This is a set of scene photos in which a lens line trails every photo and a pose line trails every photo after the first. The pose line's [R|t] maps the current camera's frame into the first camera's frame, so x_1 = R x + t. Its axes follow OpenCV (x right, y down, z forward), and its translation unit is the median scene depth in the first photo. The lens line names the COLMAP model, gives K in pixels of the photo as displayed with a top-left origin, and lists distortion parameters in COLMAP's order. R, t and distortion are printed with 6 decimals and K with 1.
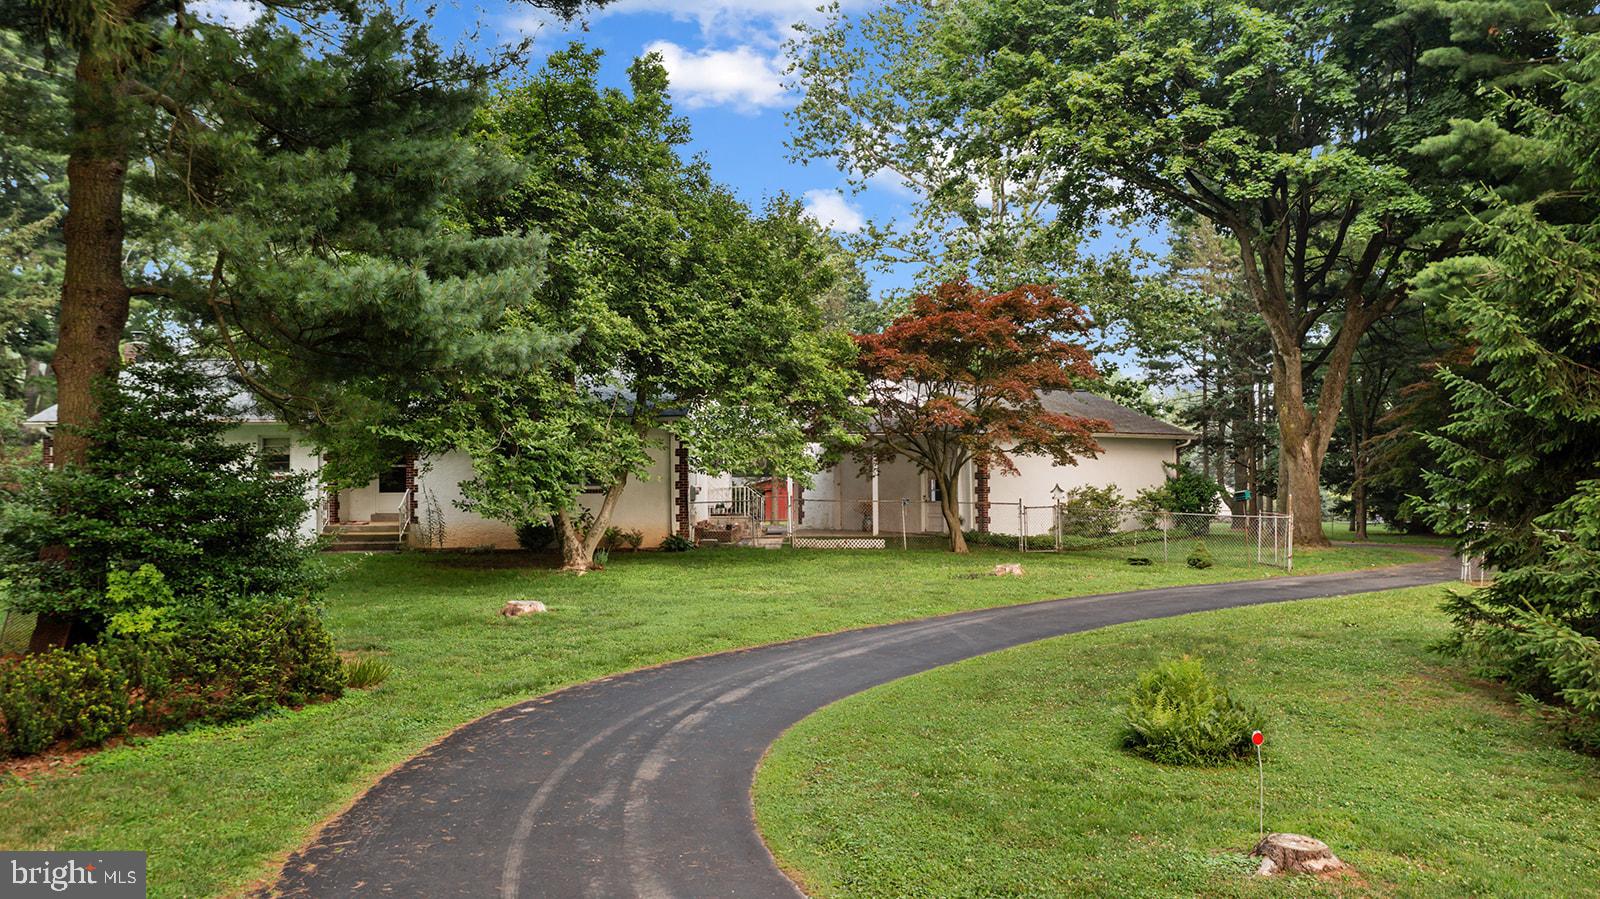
lens RADIAL K [[1269.0, 0, 800.0], [0, 1269.0, 449.5], [0, 0, 1]] dist [-0.002494, 0.002339]
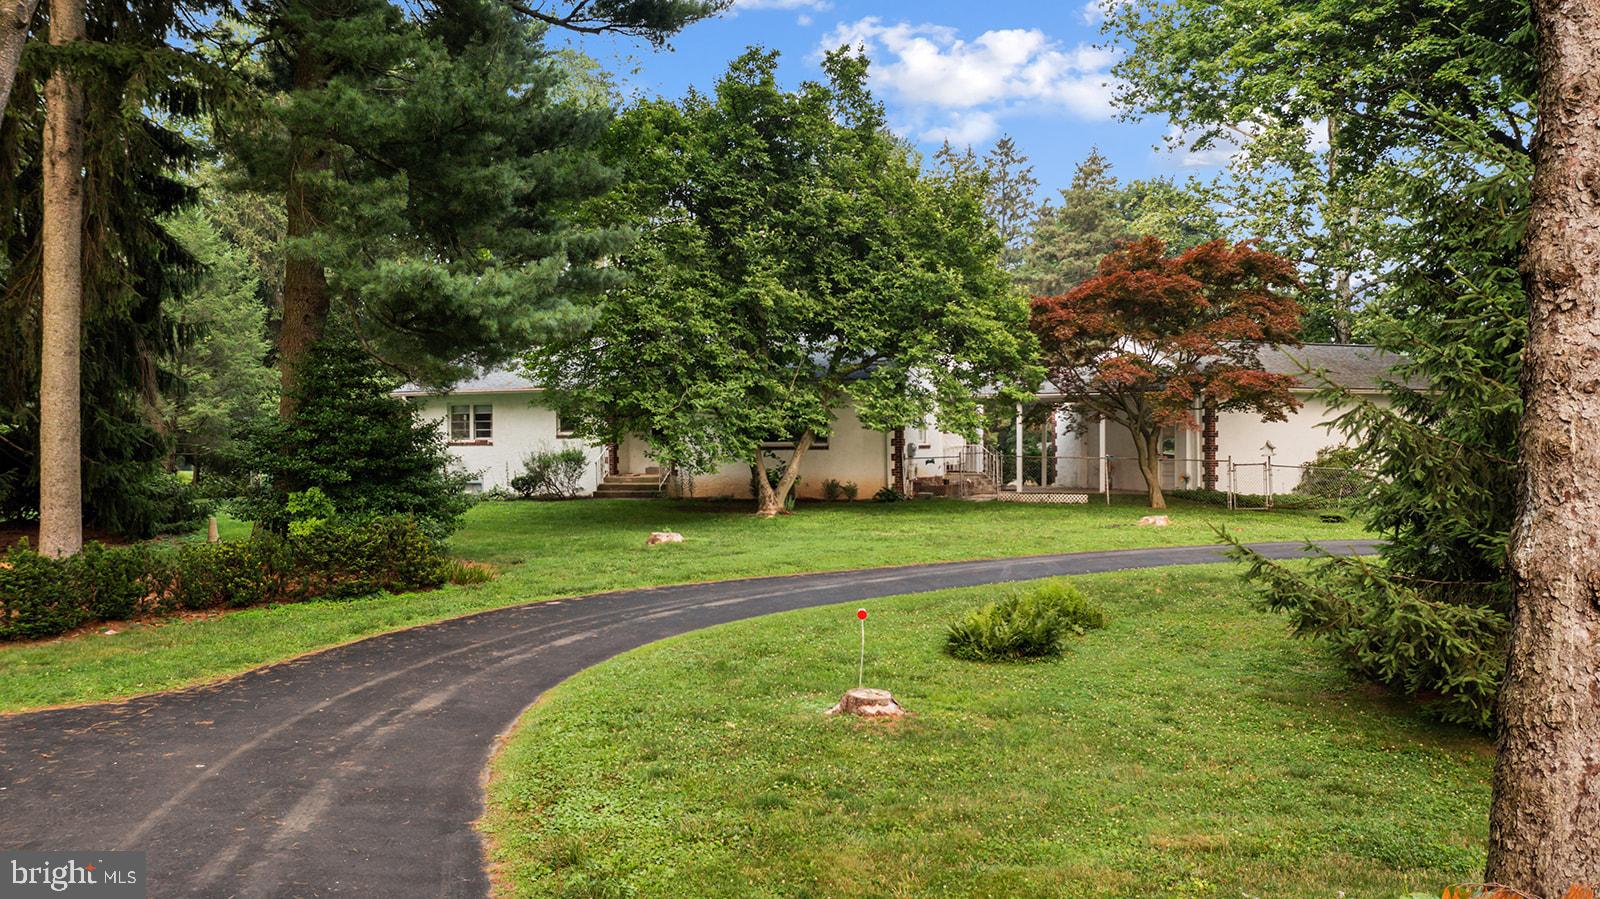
lens RADIAL K [[1274.1, 0, 801.6], [0, 1274.1, 478.3], [0, 0, 1]] dist [-0.003250, 0.003723]
pose [[0.942085, 0.008551, -0.335266, 0.234908], [0.006797, 0.998983, 0.044580, 0.011771], [0.335306, -0.044277, 0.941068, -0.065515]]
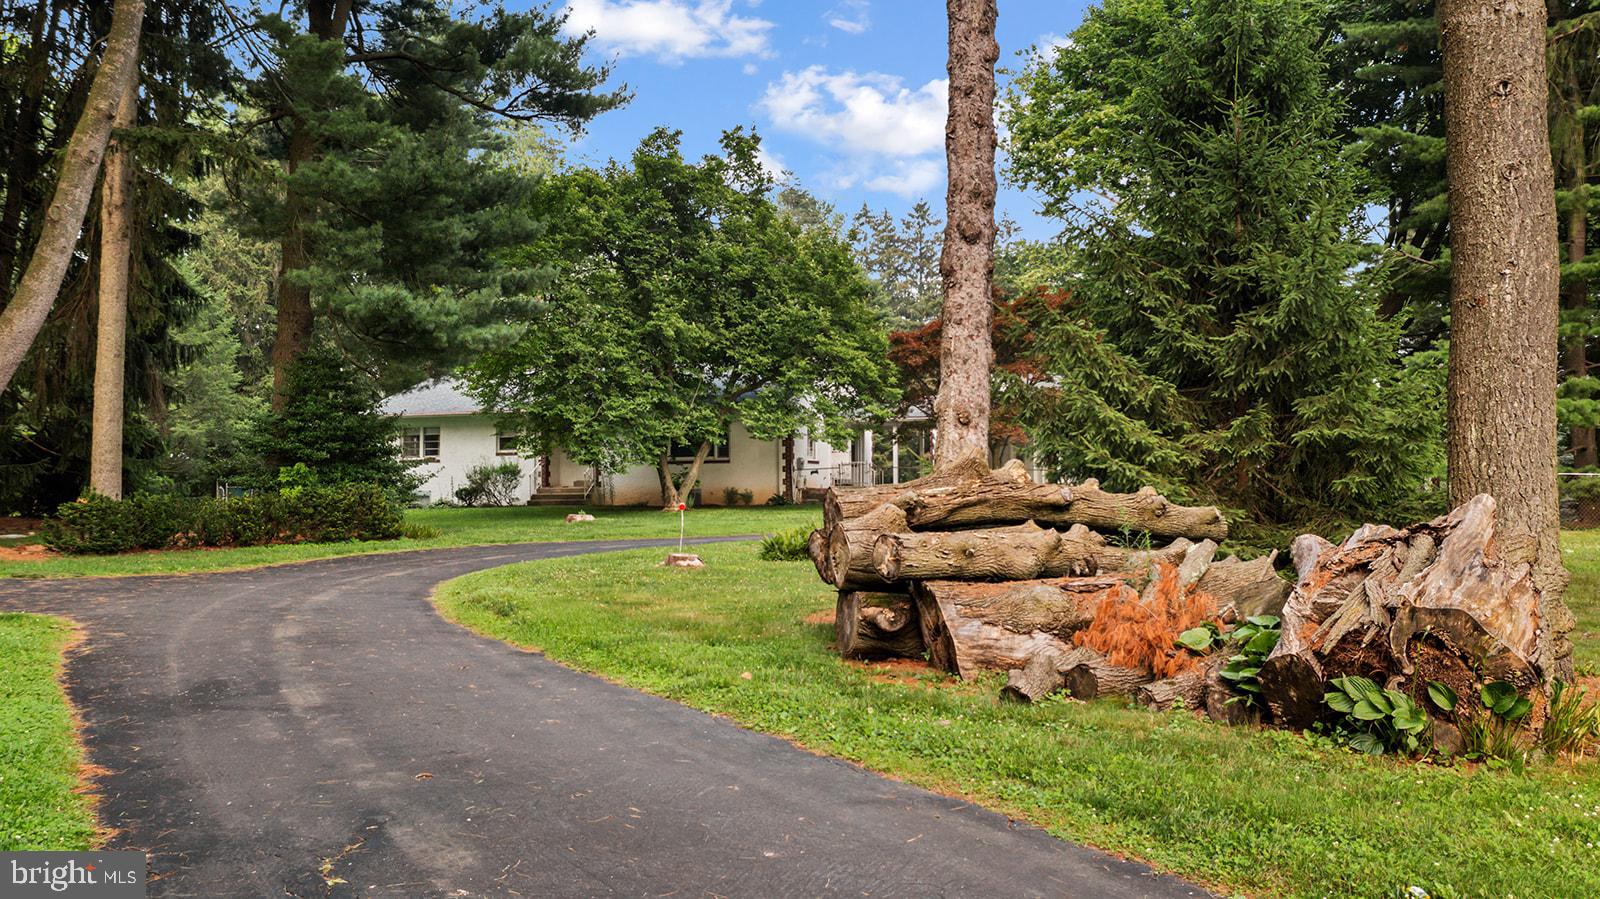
lens RADIAL K [[1269.0, 0, 800.0], [0, 1269.0, 449.5], [0, 0, 1]] dist [-0.002494, 0.002339]
pose [[0.954645, -0.009983, -0.297578, 0.359279], [0.003594, 0.999751, -0.022008, 0.059337], [0.297724, 0.019941, 0.954444, -0.258491]]
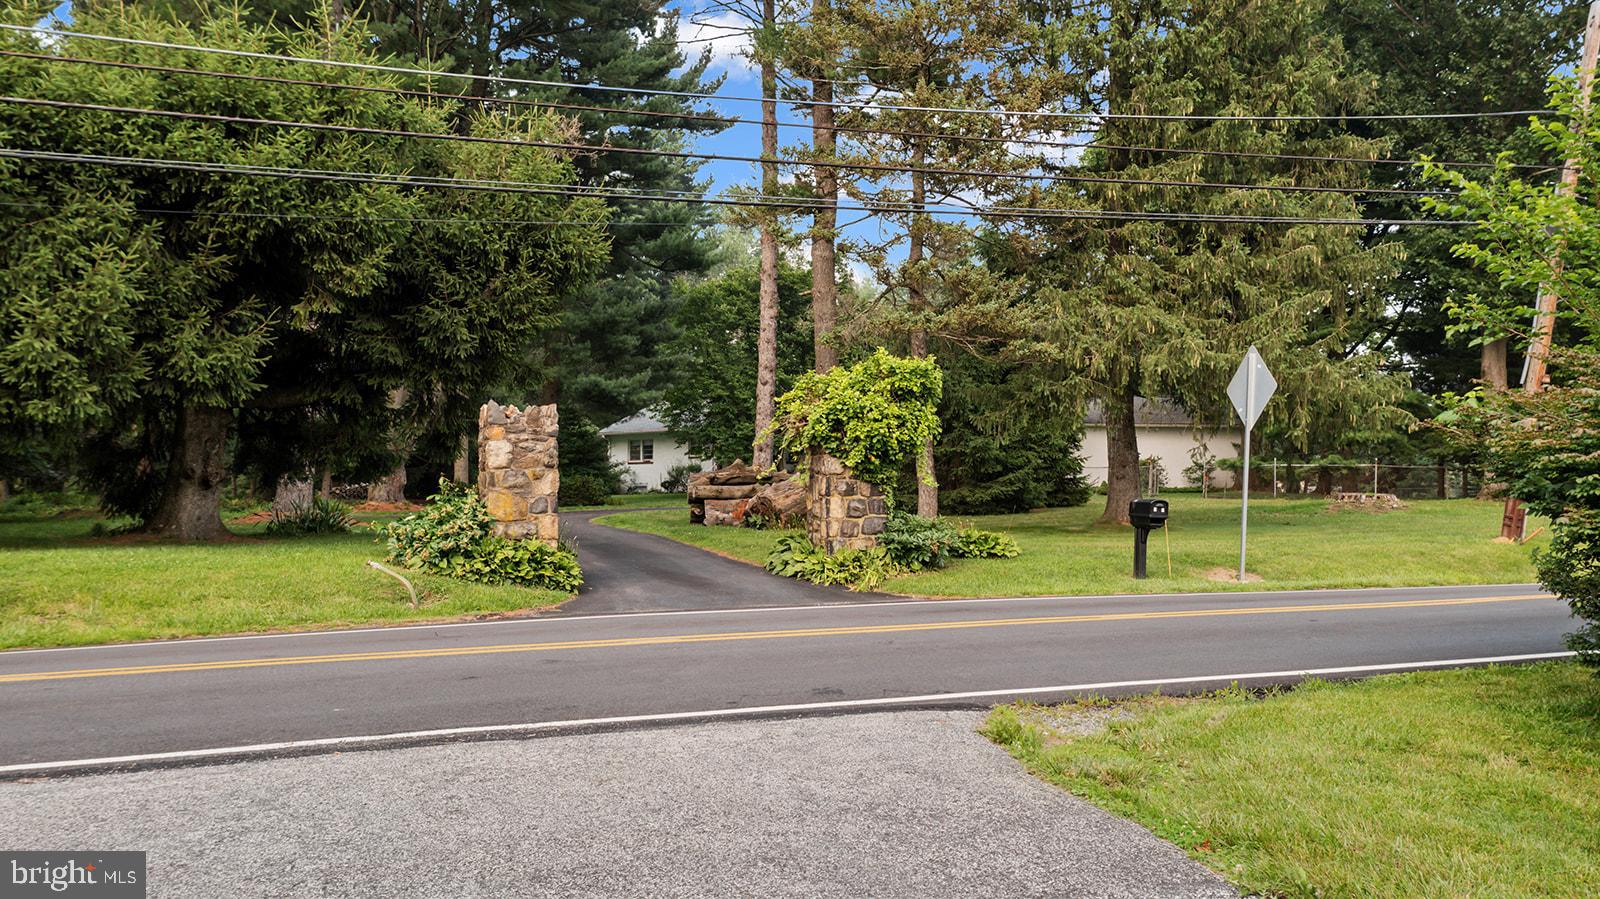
lens RADIAL K [[1300.0, 0, 800.0], [0, 1300.0, 449.5], [0, 0, 1]] dist [-0.004277, 0.000229]
pose [[0.869869, -0.020687, -0.492849, 0.915878], [0.011797, 0.999707, -0.021141, 0.066960], [0.493142, 0.012575, 0.869858, -0.876433]]
